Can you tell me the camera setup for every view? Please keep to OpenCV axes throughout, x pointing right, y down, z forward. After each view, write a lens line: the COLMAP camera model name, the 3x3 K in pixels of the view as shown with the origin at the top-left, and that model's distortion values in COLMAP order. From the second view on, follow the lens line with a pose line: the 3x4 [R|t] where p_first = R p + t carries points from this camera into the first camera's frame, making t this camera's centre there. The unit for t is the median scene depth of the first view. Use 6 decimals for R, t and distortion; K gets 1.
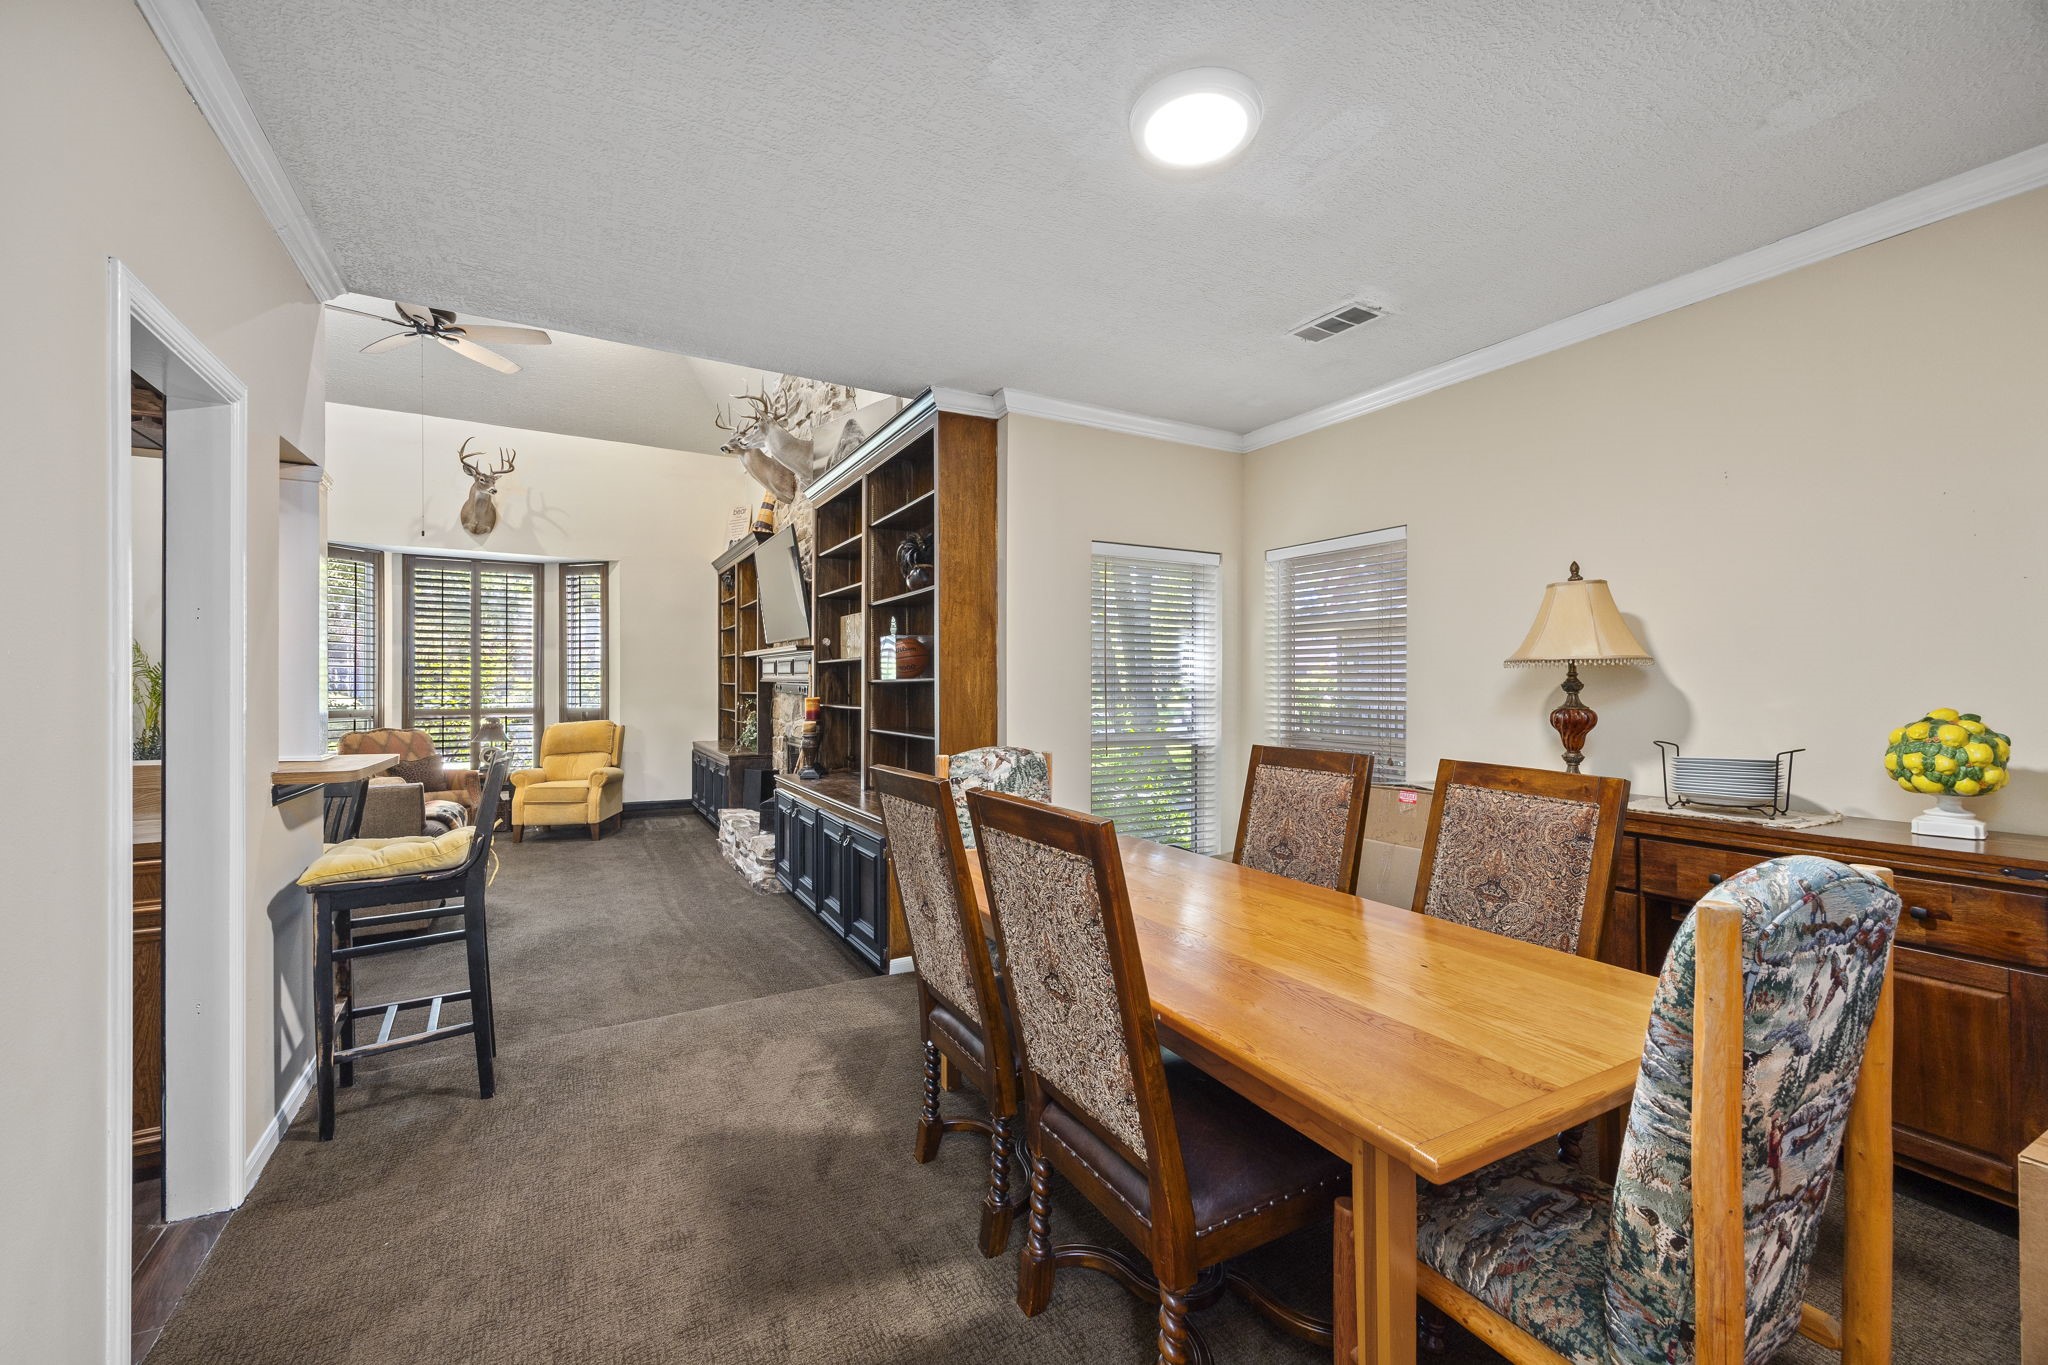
lens RADIAL K [[816.0, 0, 1026.7], [0, 816.0, 687.2], [0, 0, 1]] dist [0.006791, -0.000312]
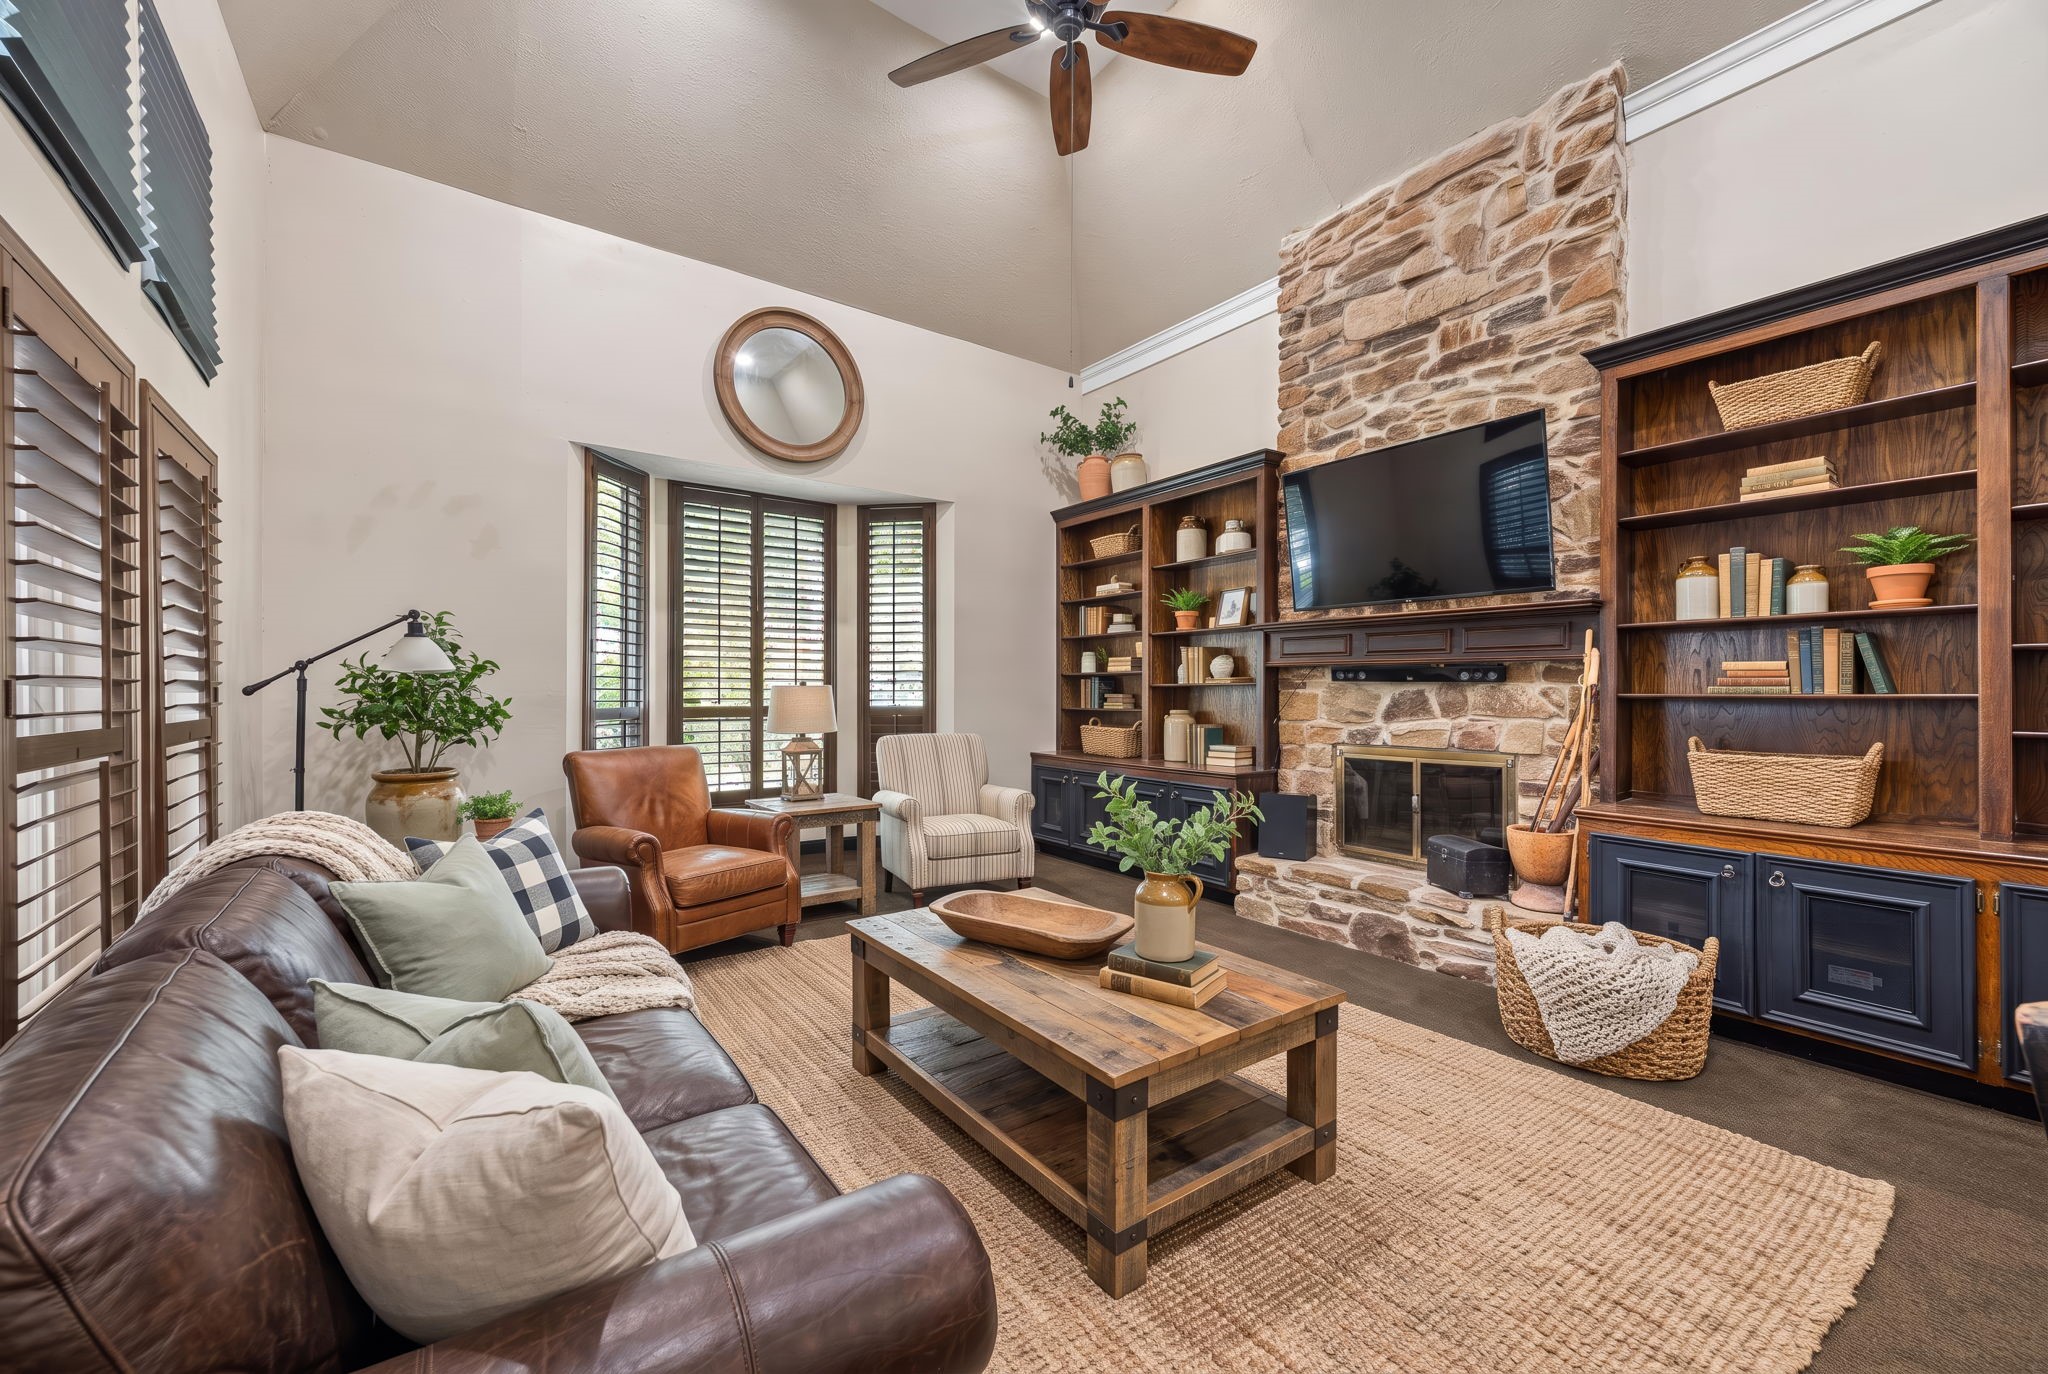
lens RADIAL K [[816.0, 0, 1026.7], [0, 816.0, 691.7], [0, 0, 1]] dist [0.006791, -0.000312]
pose [[0.995546, -0.001676, 0.094264, -0.505991], [0.001922, 0.999995, -0.002513, 0.015445], [-0.094260, 0.002683, 0.995544, 0.281772]]
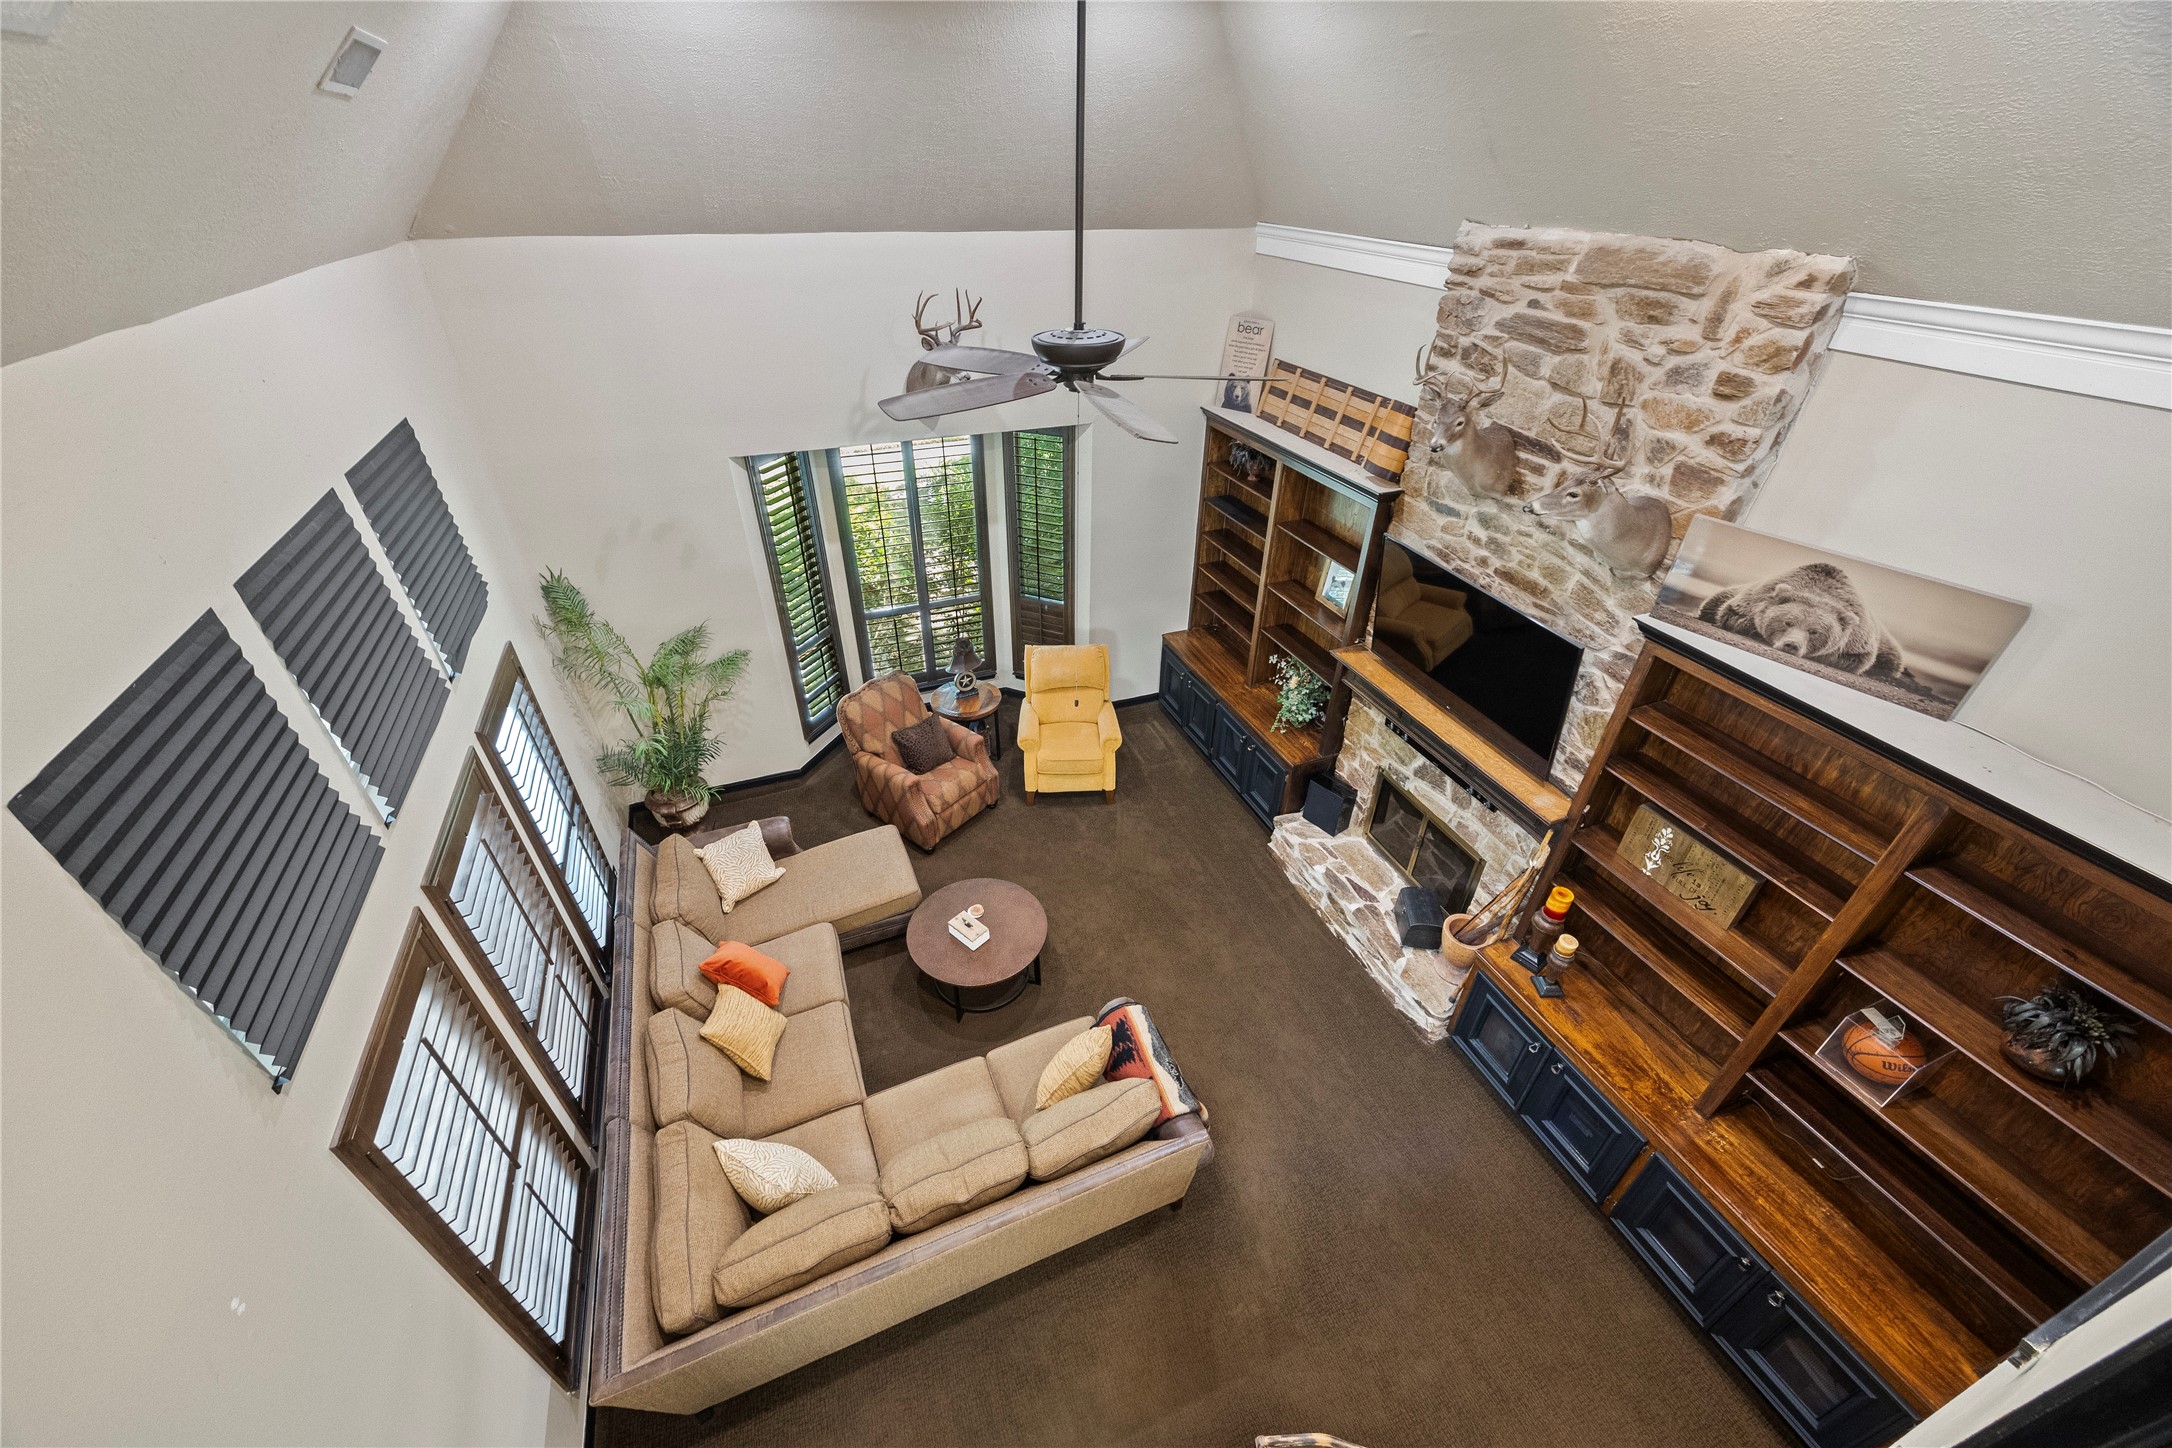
lens RADIAL K [[825.8, 0, 1086.0], [0, 825.8, 724.0], [0, 0, 1]] dist [0.001099, 0.000004]
pose [[0.990615, 0.081218, -0.109931, -0.404911], [-0.004780, 0.824393, 0.565998, -0.346137], [0.136595, -0.560161, 0.817044, 0.268118]]
